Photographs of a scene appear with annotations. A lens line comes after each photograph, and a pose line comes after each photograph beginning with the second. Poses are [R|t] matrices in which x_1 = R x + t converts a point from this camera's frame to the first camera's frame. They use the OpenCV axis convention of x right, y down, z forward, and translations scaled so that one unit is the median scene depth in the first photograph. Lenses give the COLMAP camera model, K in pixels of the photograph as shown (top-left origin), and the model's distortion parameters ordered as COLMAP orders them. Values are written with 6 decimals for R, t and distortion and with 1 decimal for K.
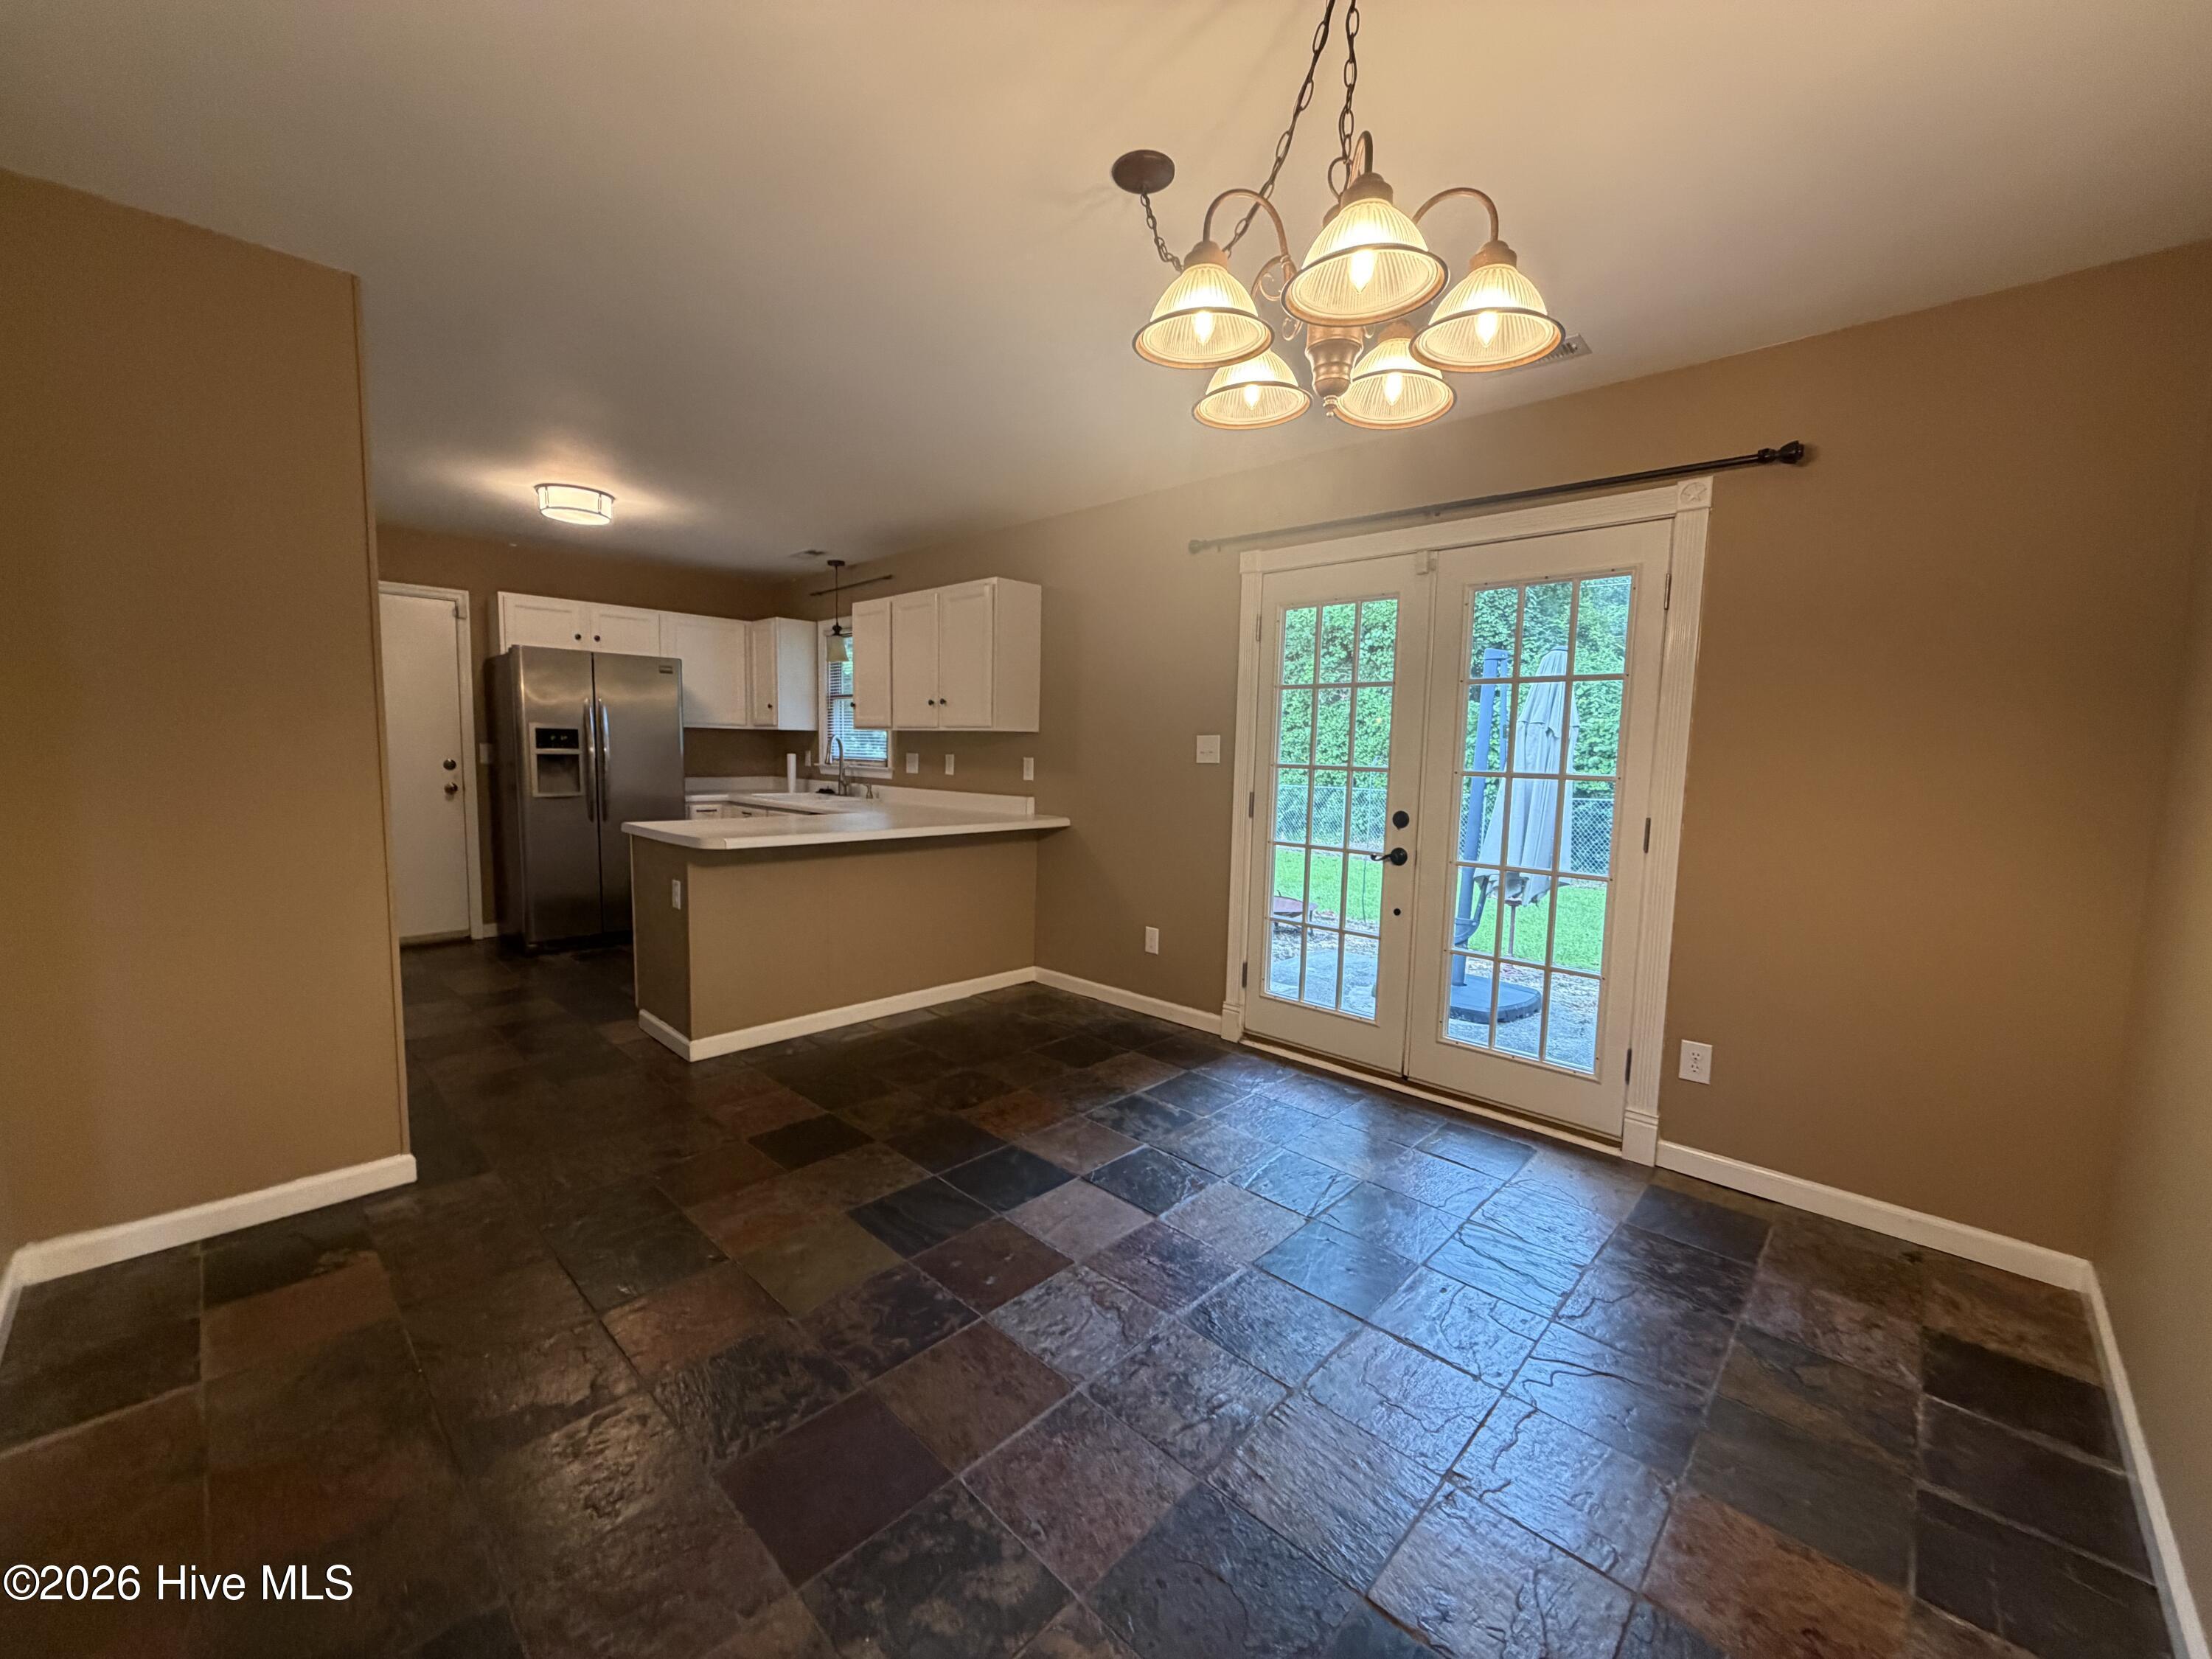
lens RADIAL K [[877.2, 0, 1099.7], [0, 877.2, 830.4], [0, 0, 1]] dist [-0.002777, 0.000673]
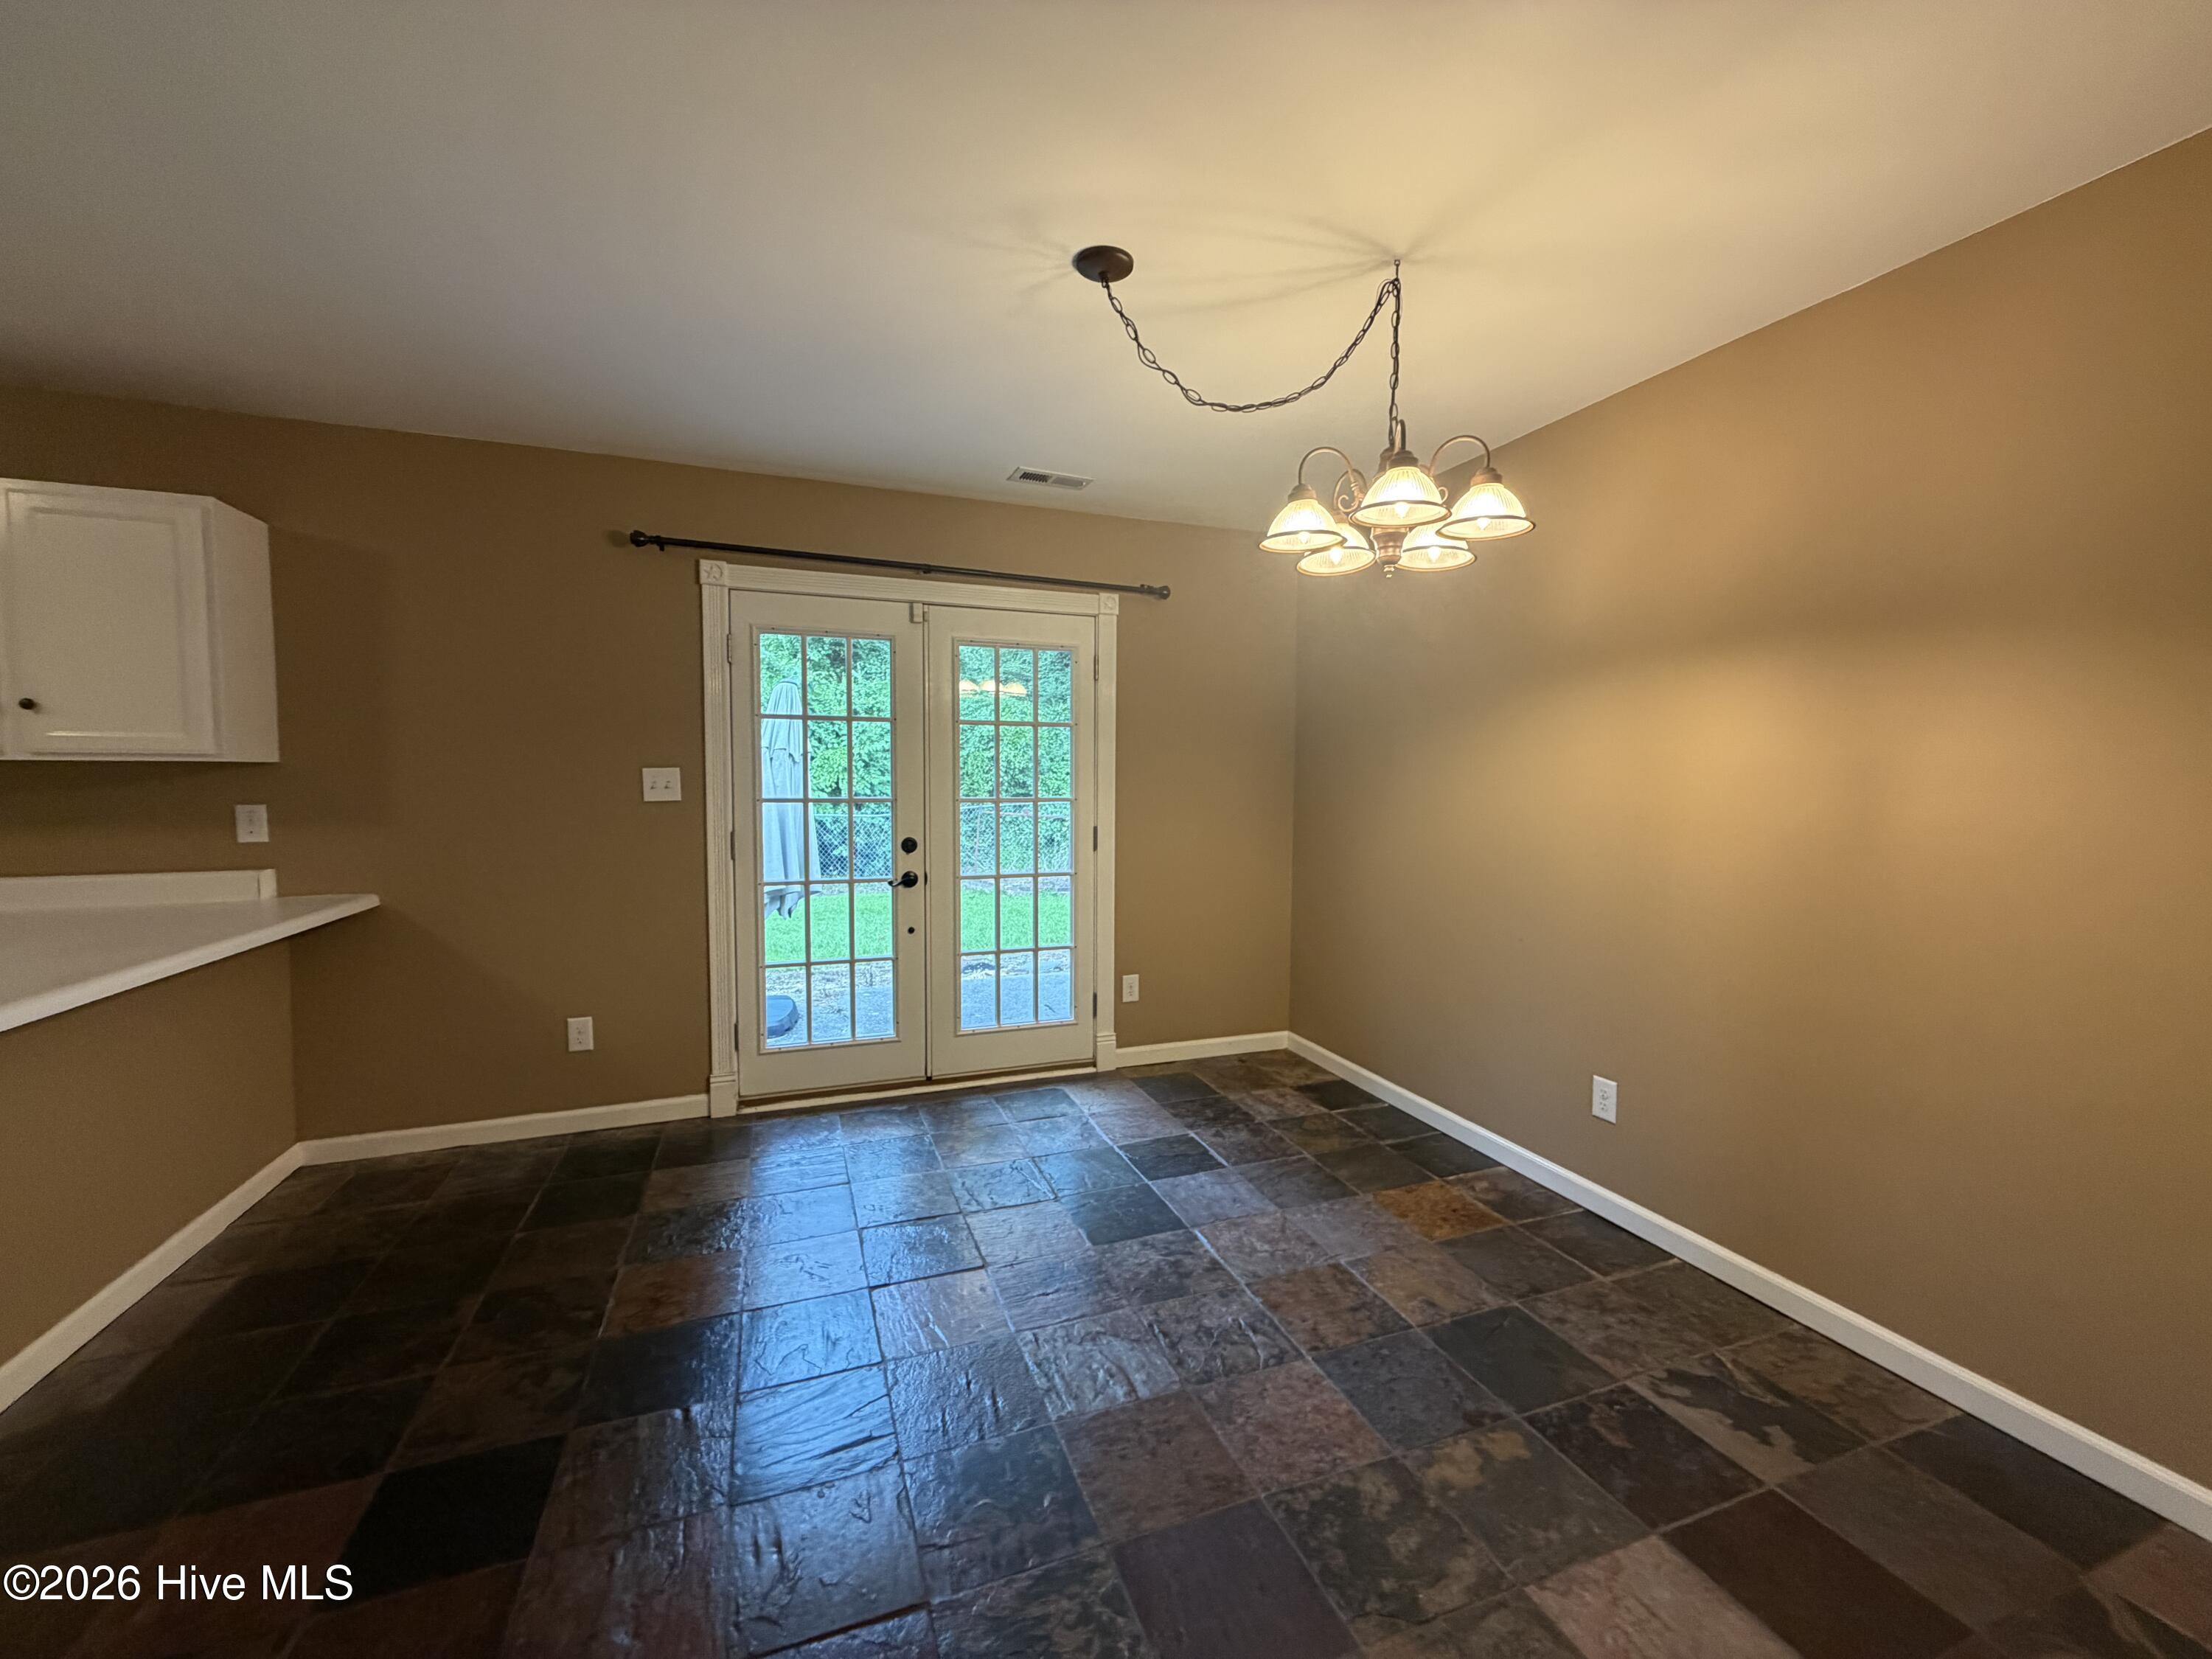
lens RADIAL K [[877.2, 0, 1099.7], [0, 877.2, 830.4], [0, 0, 1]] dist [-0.002777, 0.000673]
pose [[0.434633, -0.076002, 0.897395, -0.419563], [0.090305, 0.995089, 0.040539, -0.042402], [-0.896069, 0.063420, 0.439362, 0.246679]]
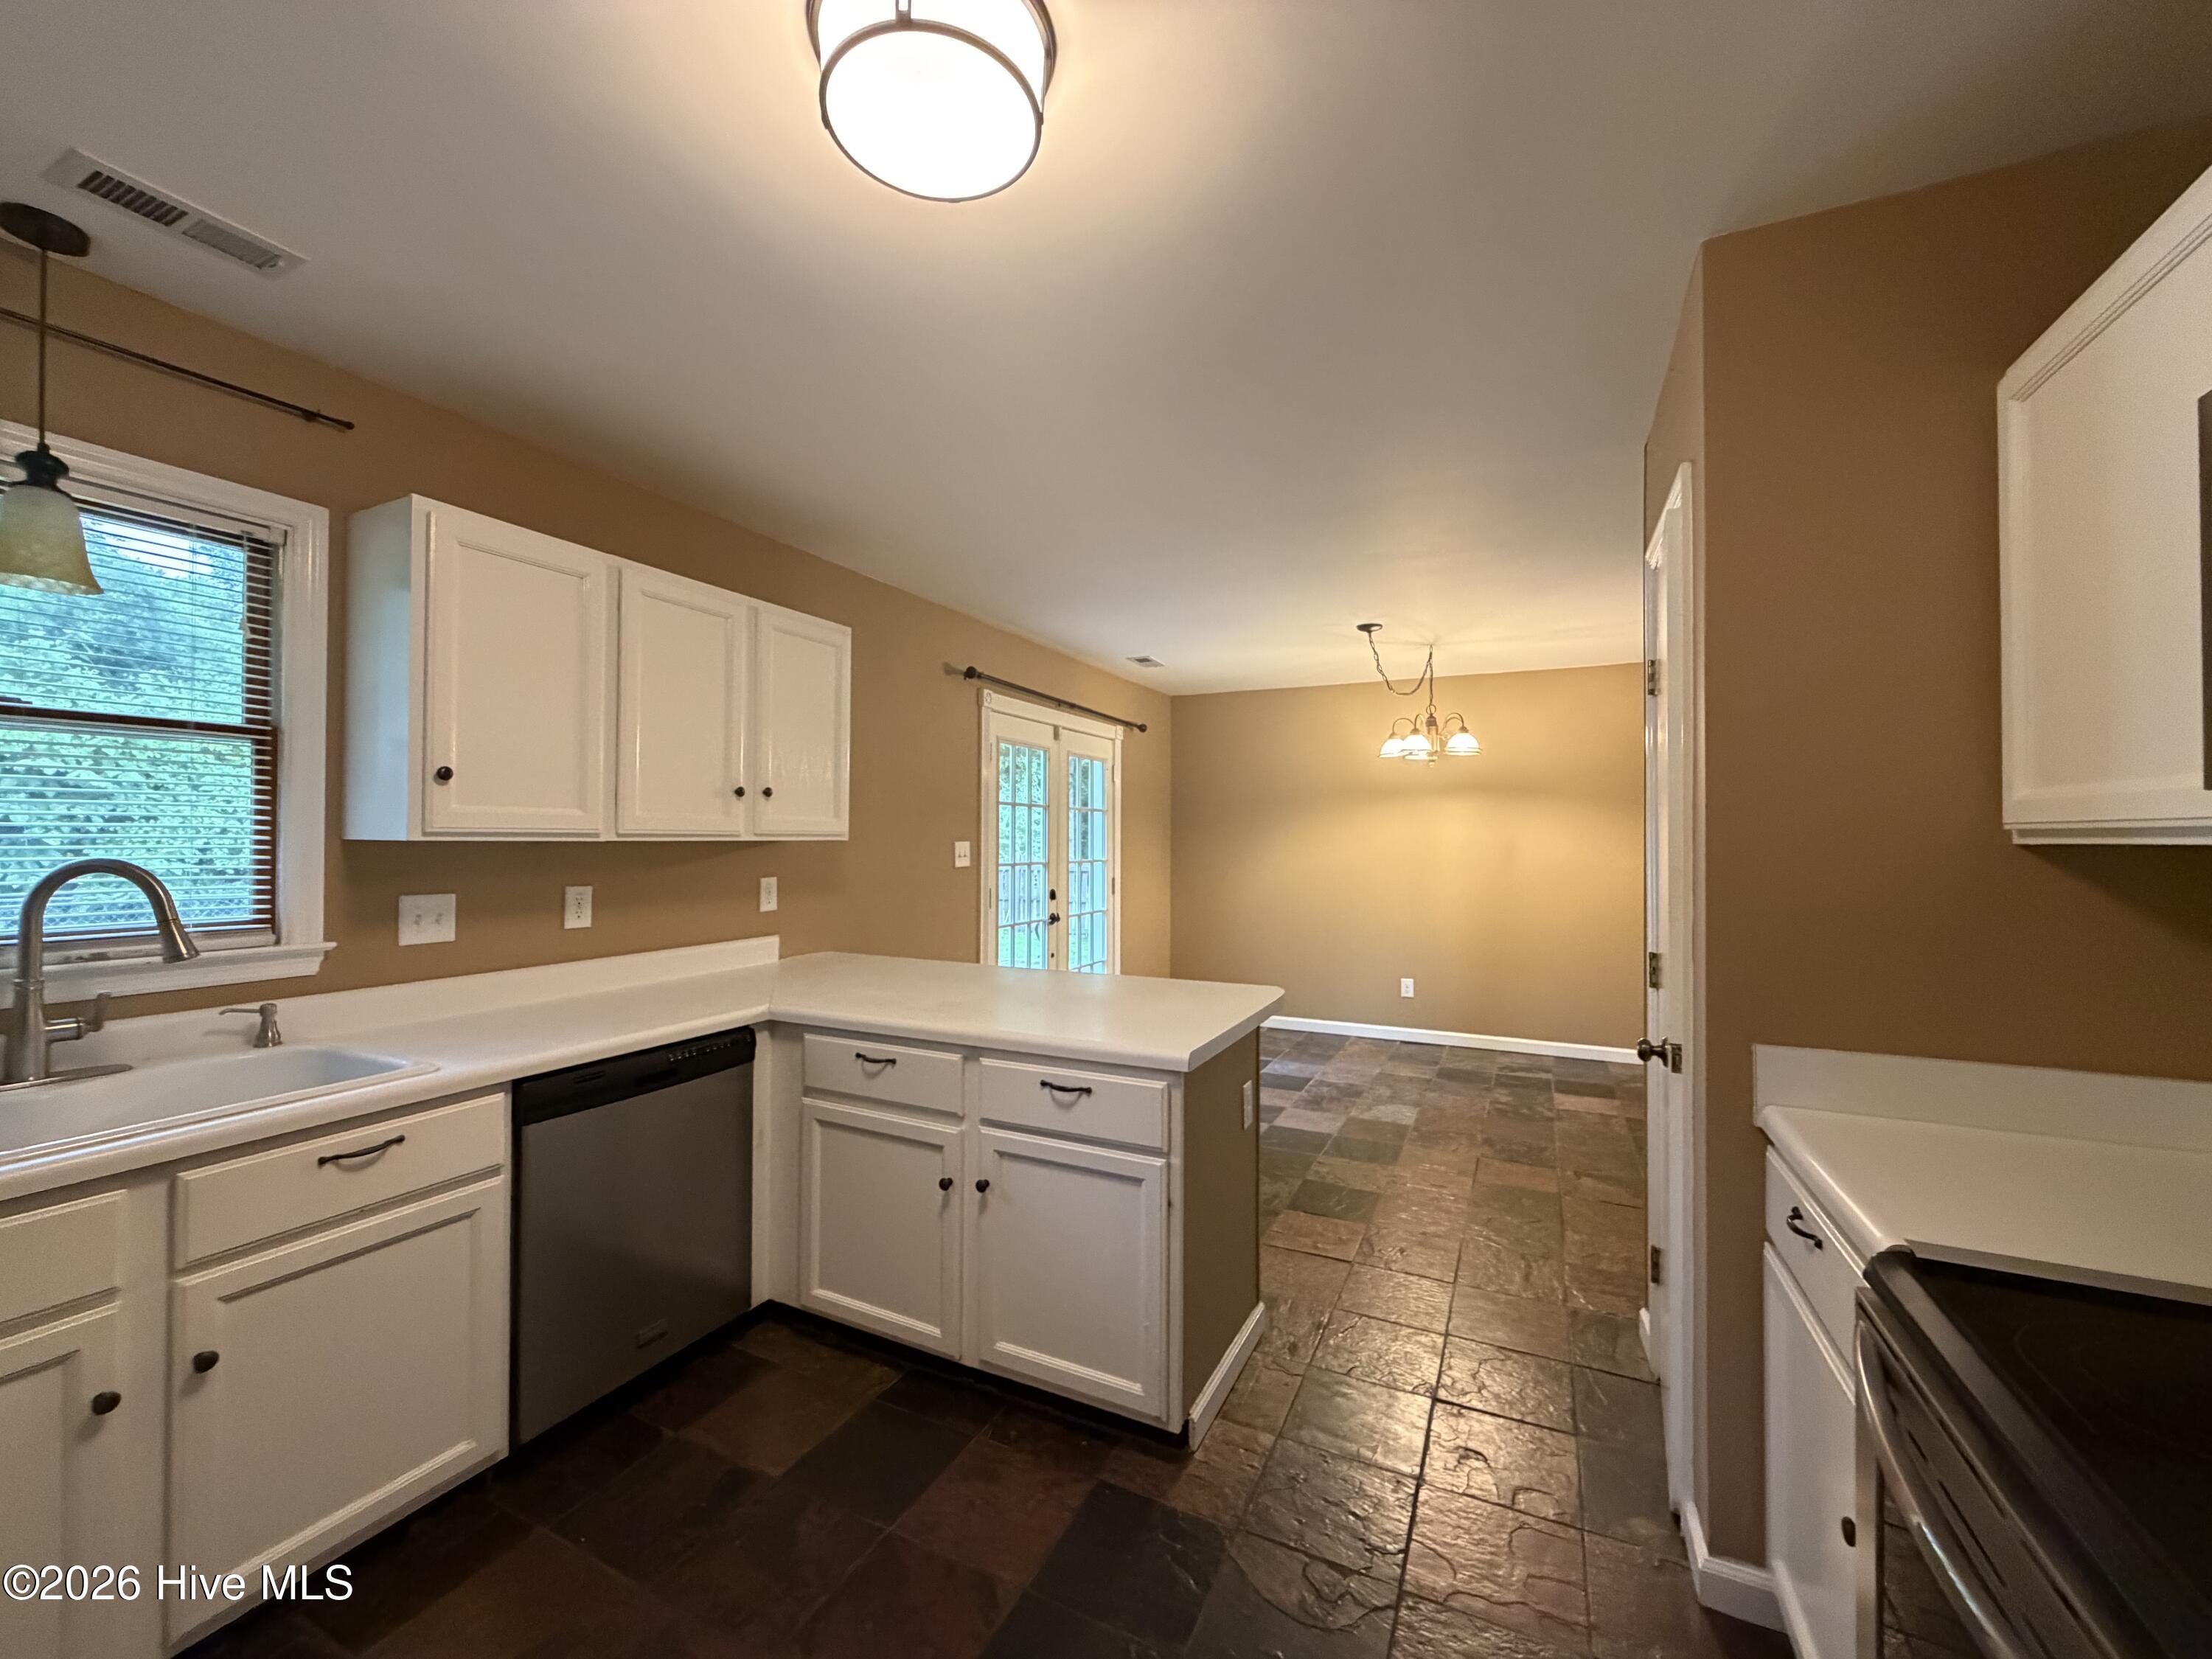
lens RADIAL K [[884.9, 0, 1102.0], [0, 884.9, 831.5], [0, 0, 1]] dist [0.002216, 0.000366]
pose [[-0.301855, -0.015277, 0.953231, -0.922084], [0.082194, 0.995732, 0.041986, -0.143398], [-0.949804, 0.091024, -0.299311, 1.091631]]
